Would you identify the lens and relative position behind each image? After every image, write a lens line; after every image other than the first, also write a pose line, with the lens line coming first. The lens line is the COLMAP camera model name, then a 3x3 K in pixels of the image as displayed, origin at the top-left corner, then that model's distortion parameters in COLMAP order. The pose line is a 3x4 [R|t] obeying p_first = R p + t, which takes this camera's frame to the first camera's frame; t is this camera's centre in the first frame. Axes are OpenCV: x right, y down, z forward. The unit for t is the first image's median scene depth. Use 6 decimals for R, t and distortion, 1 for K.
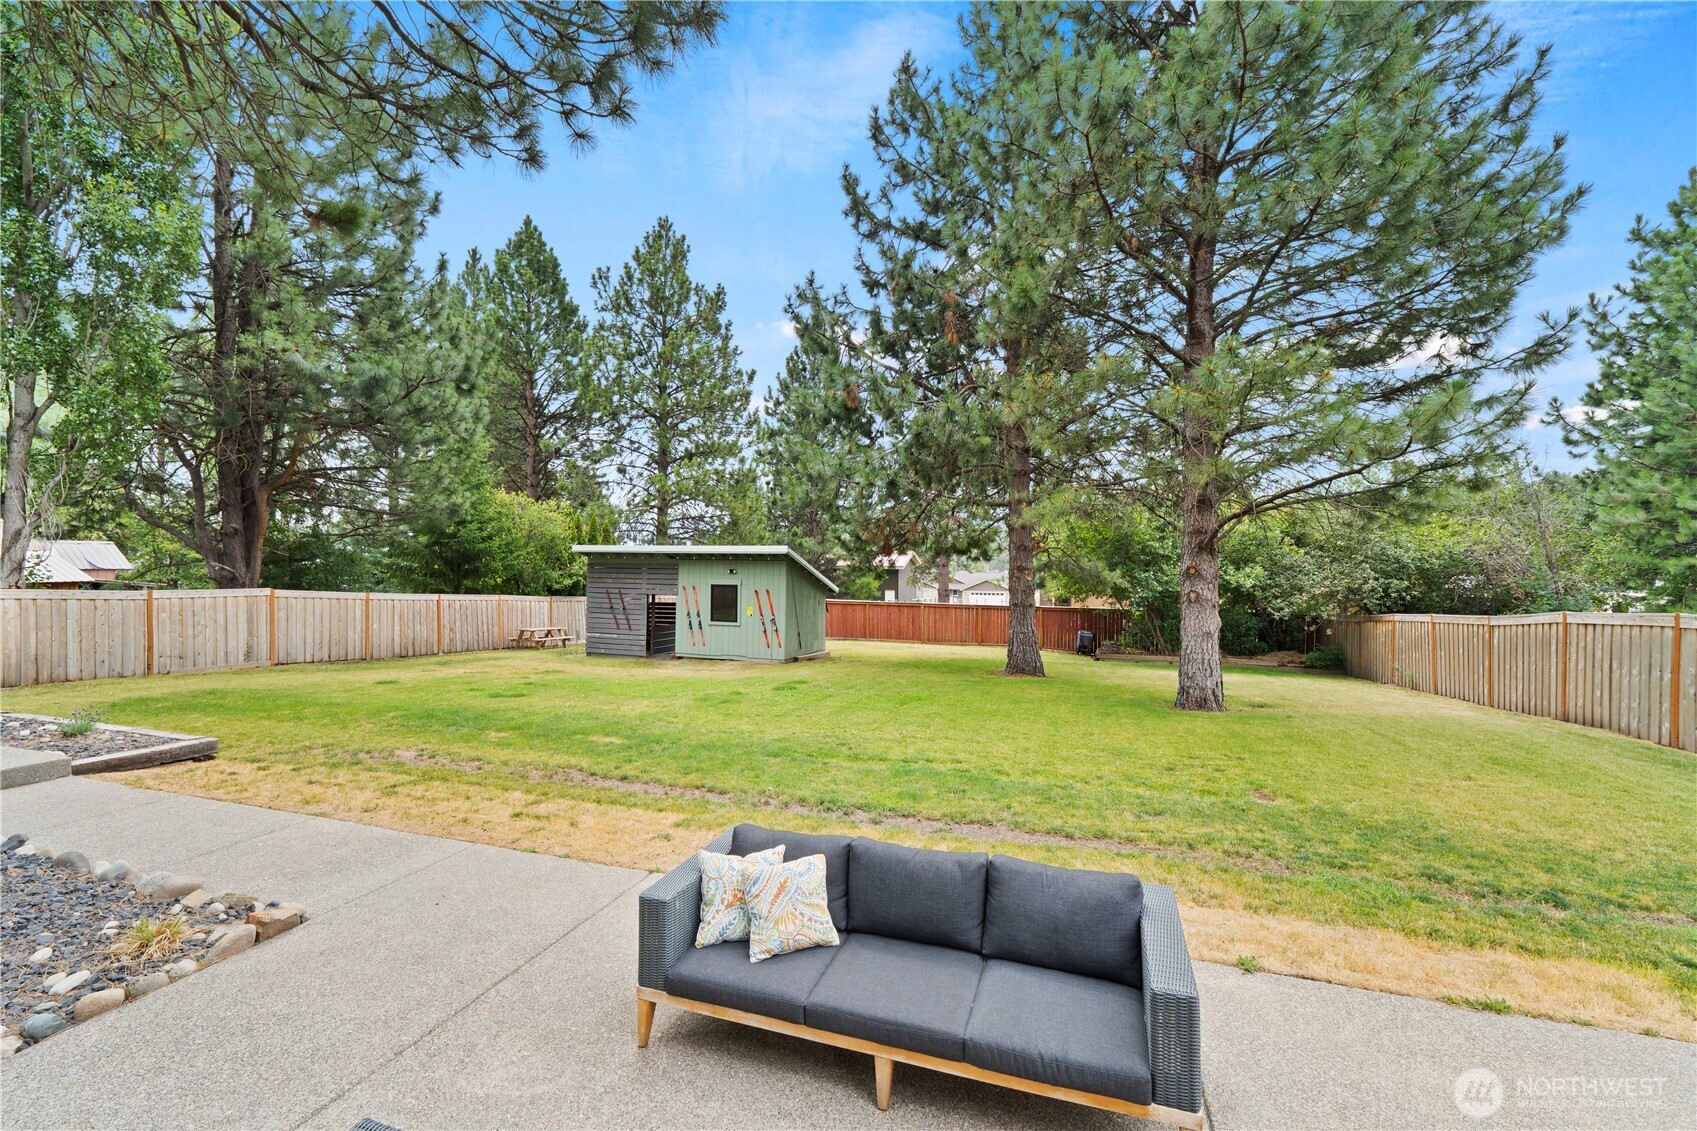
lens RADIAL K [[721.8, 0, 844.8], [0, 721.8, 573.2], [0, 0, 1]] dist [0.003950, 0.000172]
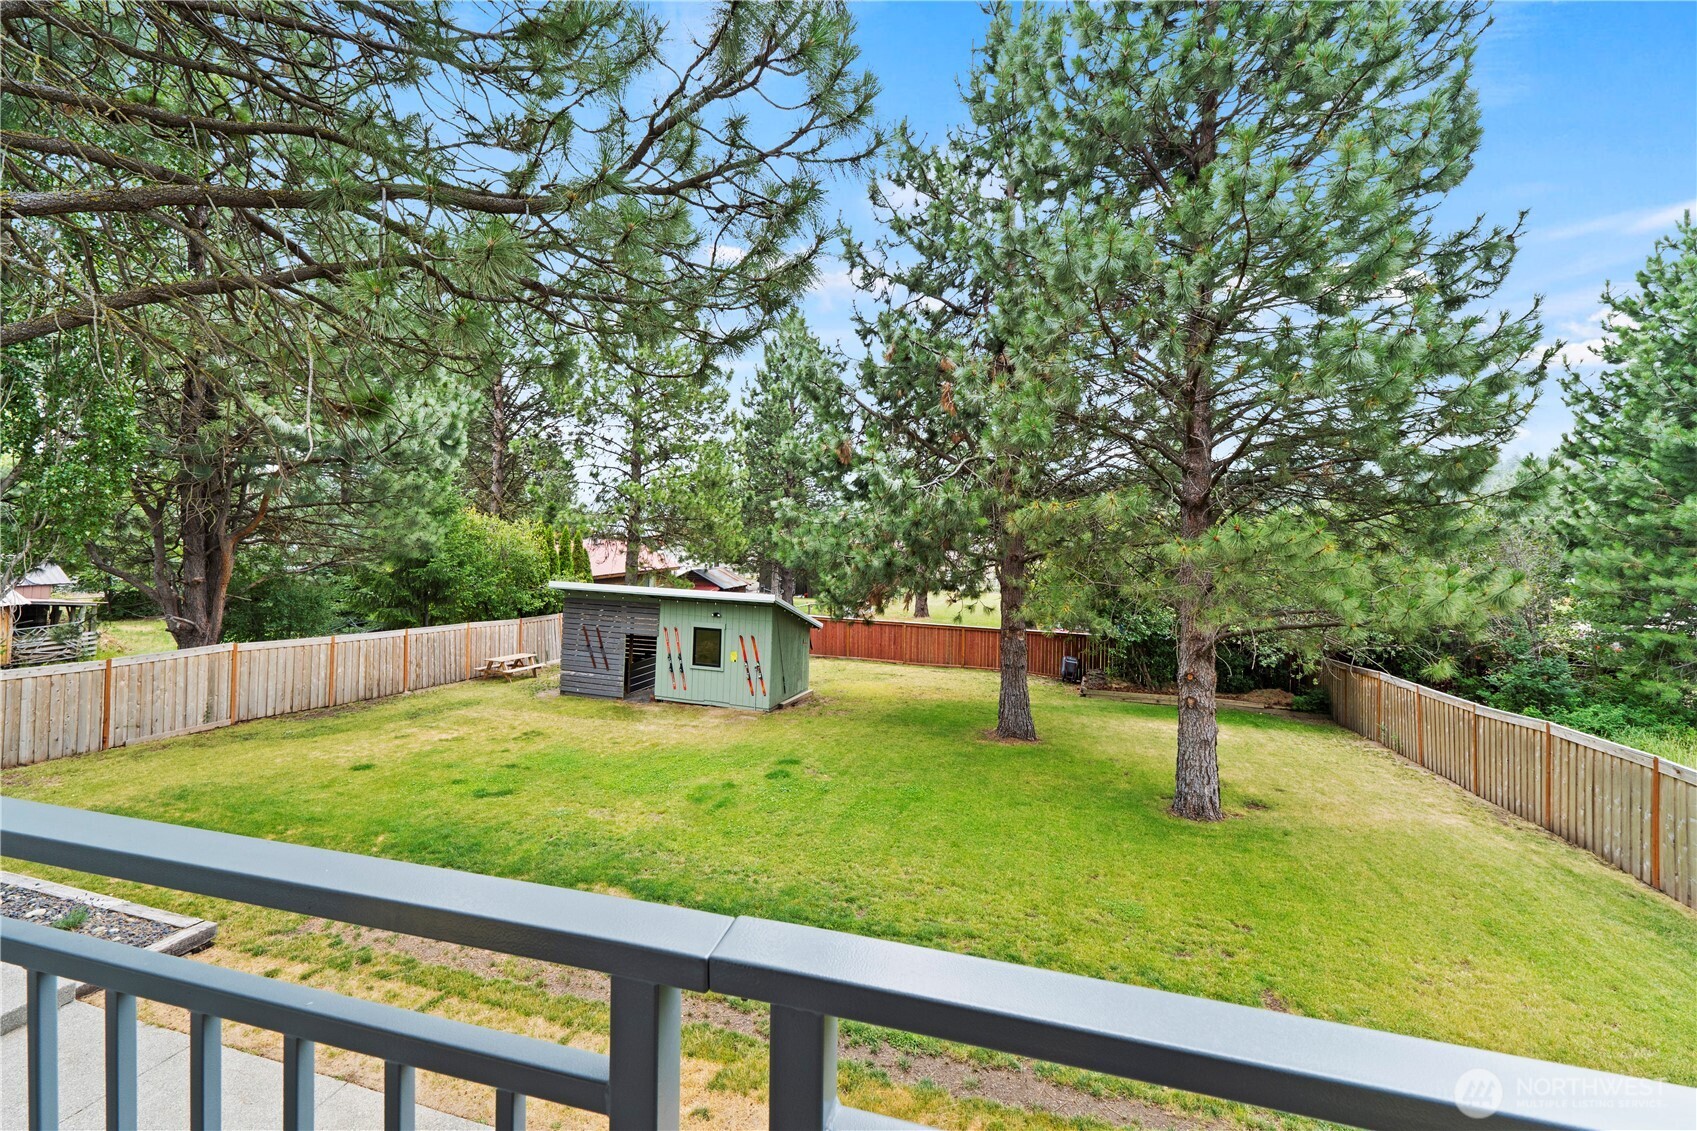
lens RADIAL K [[751.8, 0, 837.8], [0, 751.8, 506.8], [0, 0, 1]] dist [0.002495, 0.000902]
pose [[0.999275, 0.015806, 0.034644, -0.030539], [-0.014836, 0.999496, -0.028064, -0.125466], [-0.035070, 0.027530, 0.999006, -0.022294]]
